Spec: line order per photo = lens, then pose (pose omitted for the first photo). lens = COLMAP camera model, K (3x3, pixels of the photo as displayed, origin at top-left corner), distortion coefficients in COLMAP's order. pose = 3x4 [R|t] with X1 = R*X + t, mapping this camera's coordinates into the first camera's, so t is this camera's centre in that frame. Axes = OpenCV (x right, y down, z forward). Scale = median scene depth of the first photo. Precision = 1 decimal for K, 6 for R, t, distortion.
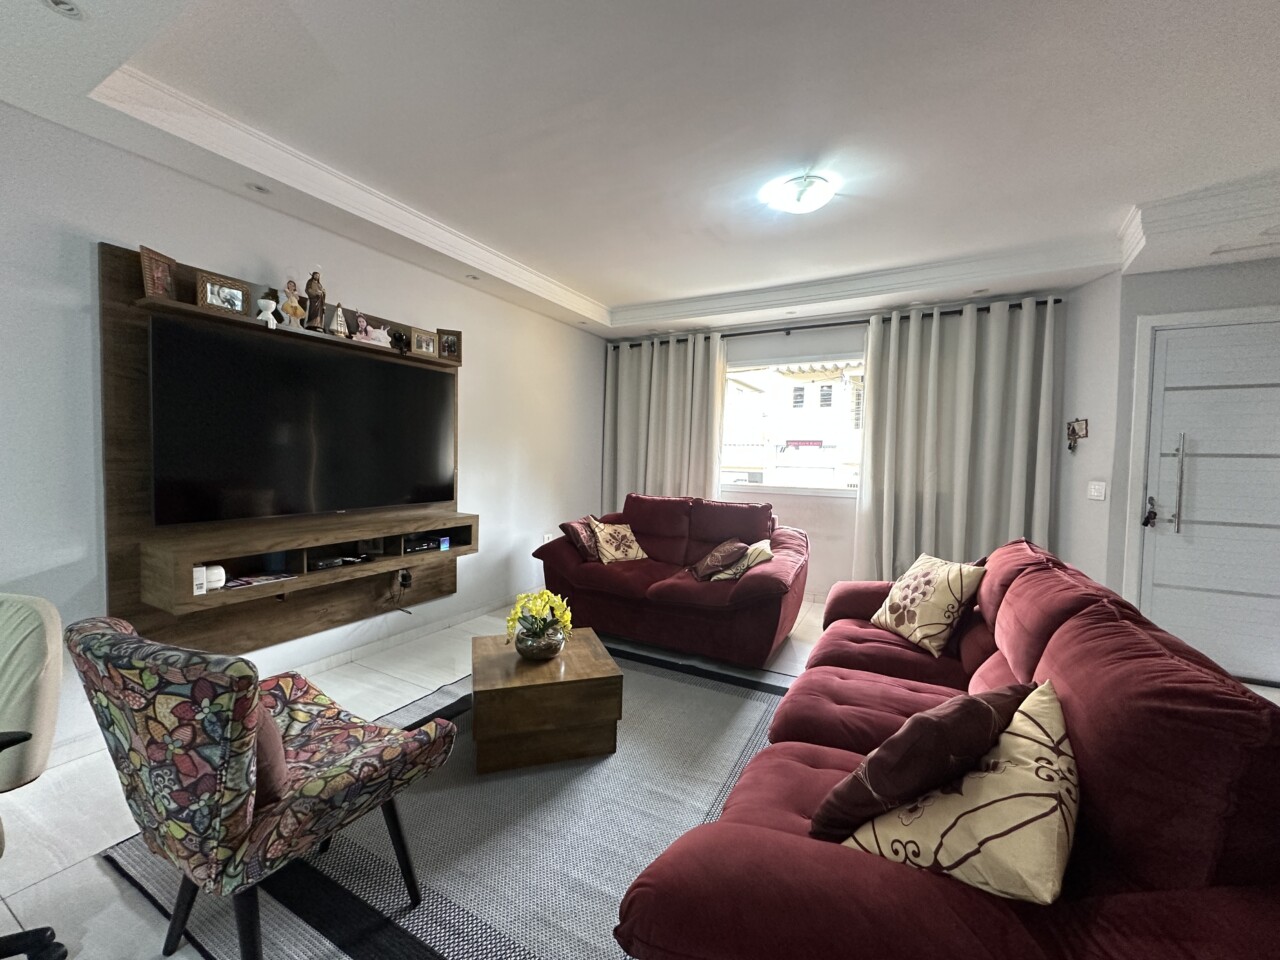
lens RADIAL K [[508.6, 0, 636.9], [0, 508.6, 478.8], [0, 0, 1]] dist [-0.005240, 0.000648]
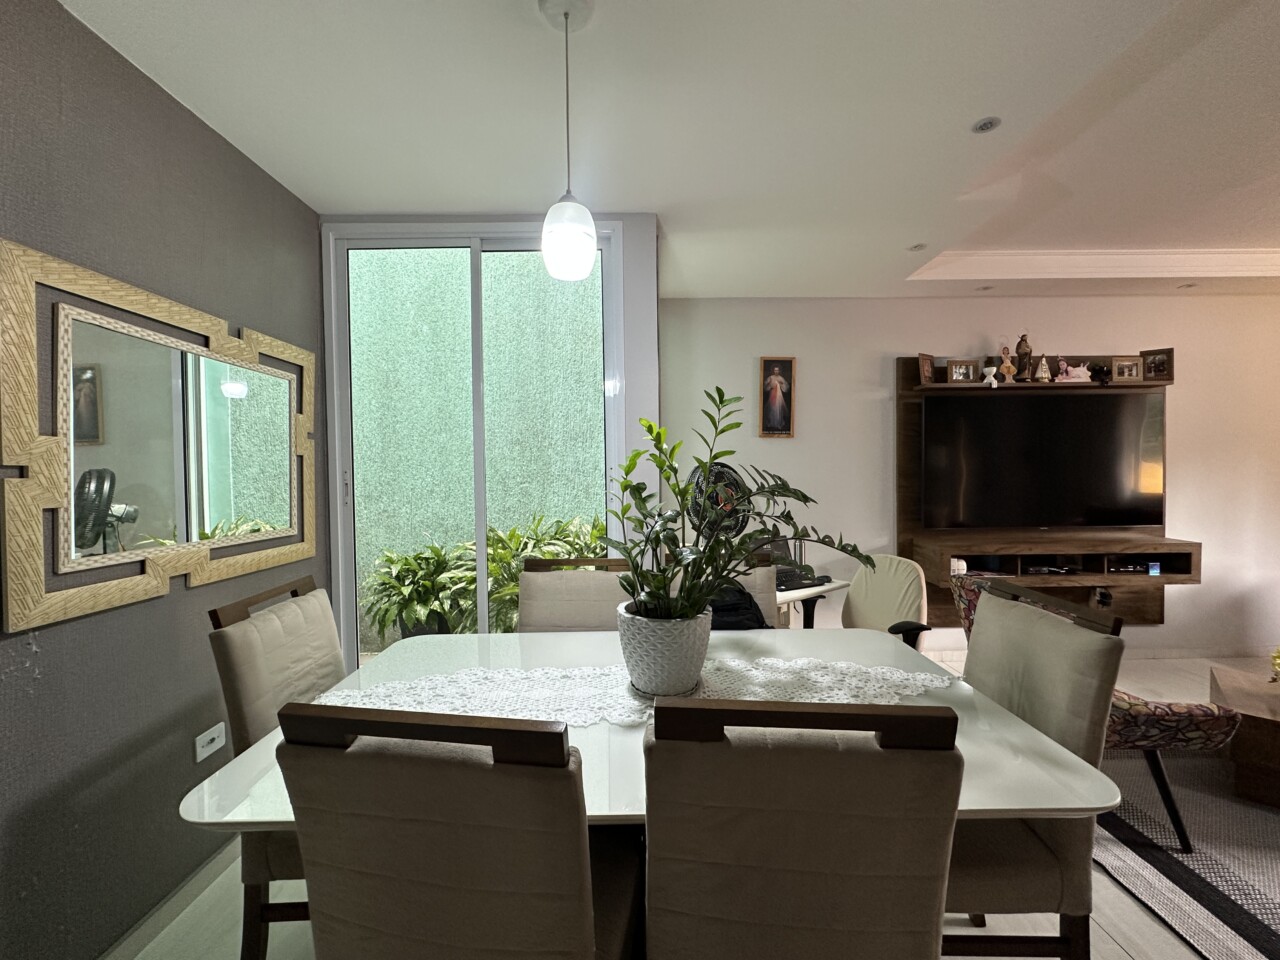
lens RADIAL K [[508.6, 0, 645.2], [0, 508.6, 477.6], [0, 0, 1]] dist [-0.005240, 0.000648]
pose [[0.479279, -0.013739, -0.877555, 0.009275], [-0.017856, 0.999518, -0.025401, -0.005606], [0.877481, 0.027844, 0.478802, -0.336693]]
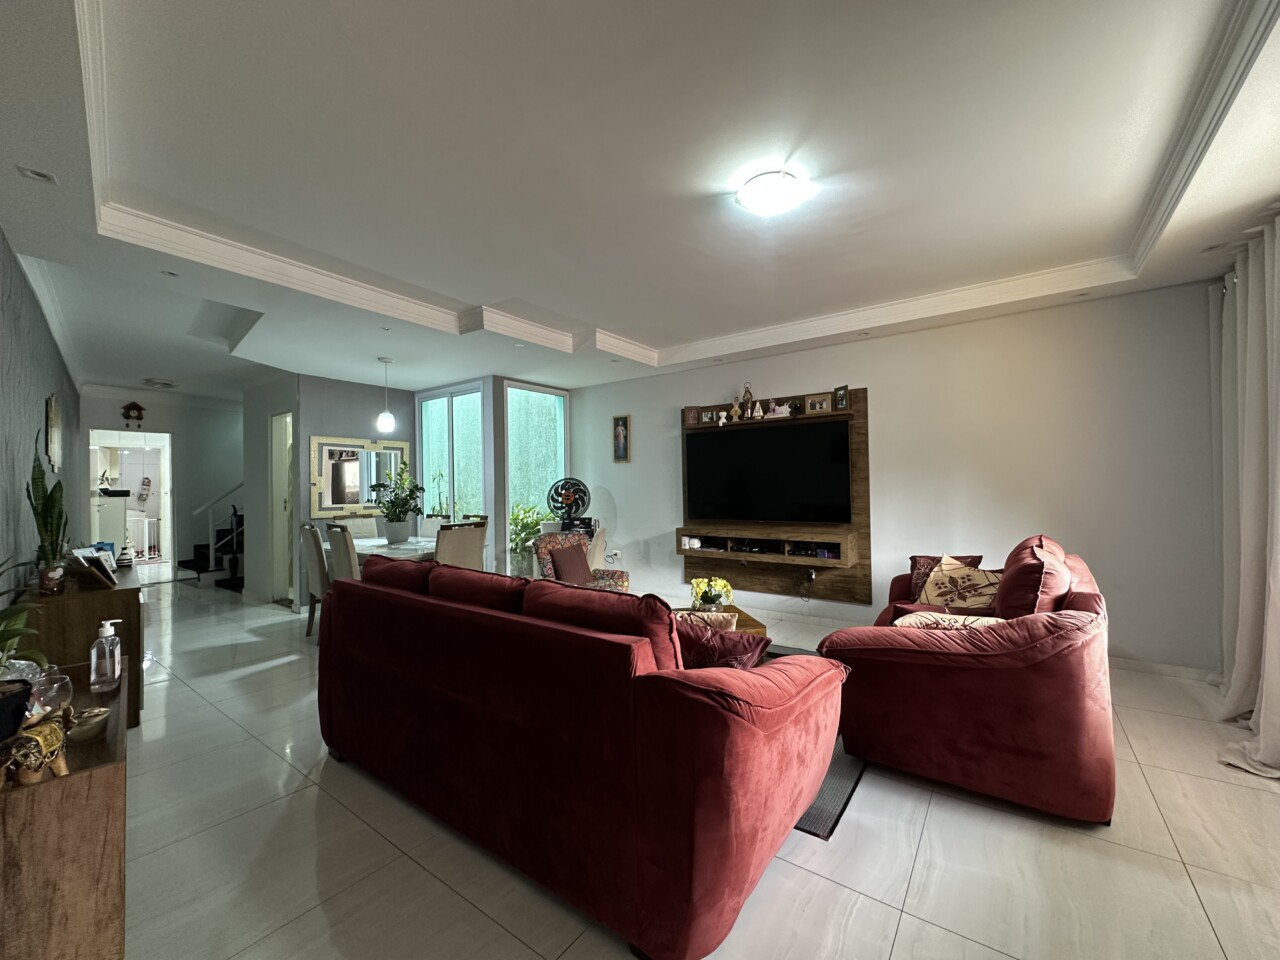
lens RADIAL K [[508.6, 0, 643.3], [0, 508.6, 479.2], [0, 0, 1]] dist [-0.005240, 0.000648]
pose [[-0.128384, -0.030123, -0.991267, 0.989642], [-0.029908, 0.999202, -0.026491, -0.016274], [0.991274, 0.026246, -0.129182, 0.722897]]
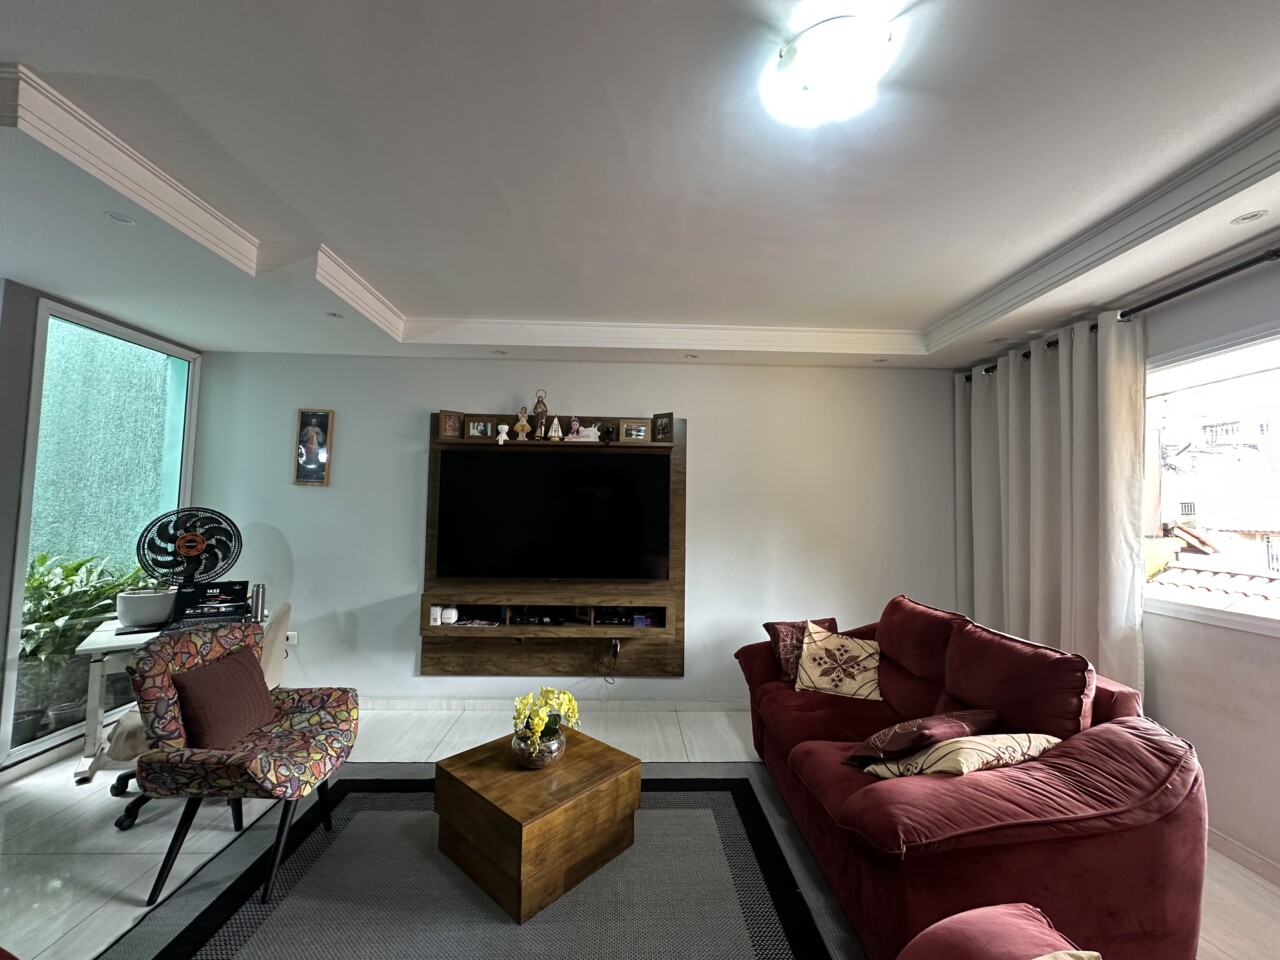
lens RADIAL K [[508.6, 0, 640.0], [0, 508.6, 478.5], [0, 0, 1]] dist [-0.005240, 0.000648]
pose [[0.506058, -0.068258, -0.859794, 0.524767], [-0.043007, 0.993626, -0.104196, -0.052162], [0.861427, 0.089707, 0.499897, 0.475463]]
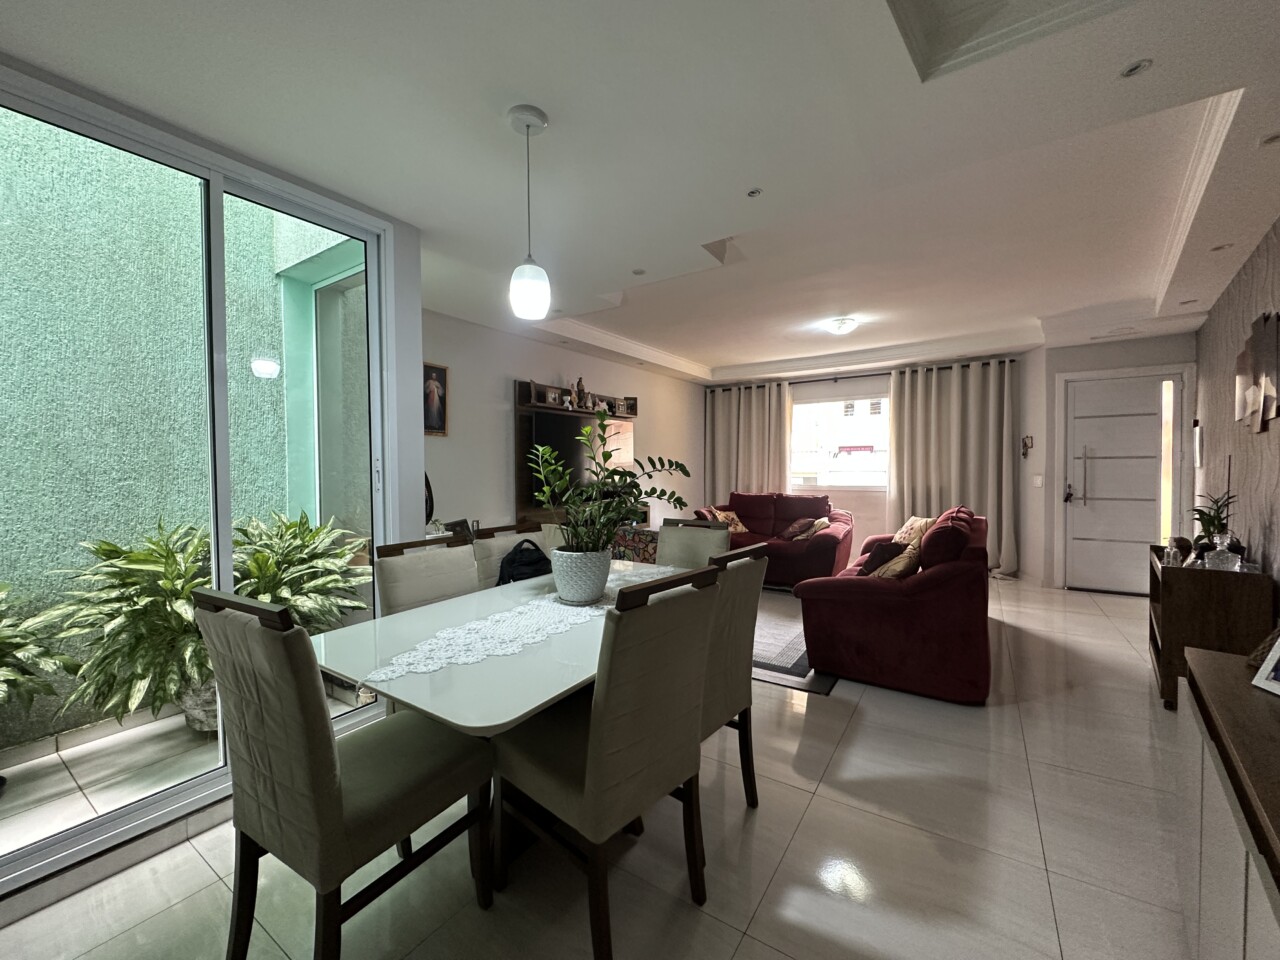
lens RADIAL K [[508.6, 0, 638.2], [0, 508.6, 476.0], [0, 0, 1]] dist [-0.005240, 0.000648]
pose [[0.995319, -0.026070, -0.093063, -0.203625], [0.024010, 0.999443, -0.023188, 0.013709], [0.093616, 0.020845, 0.995390, -0.734242]]
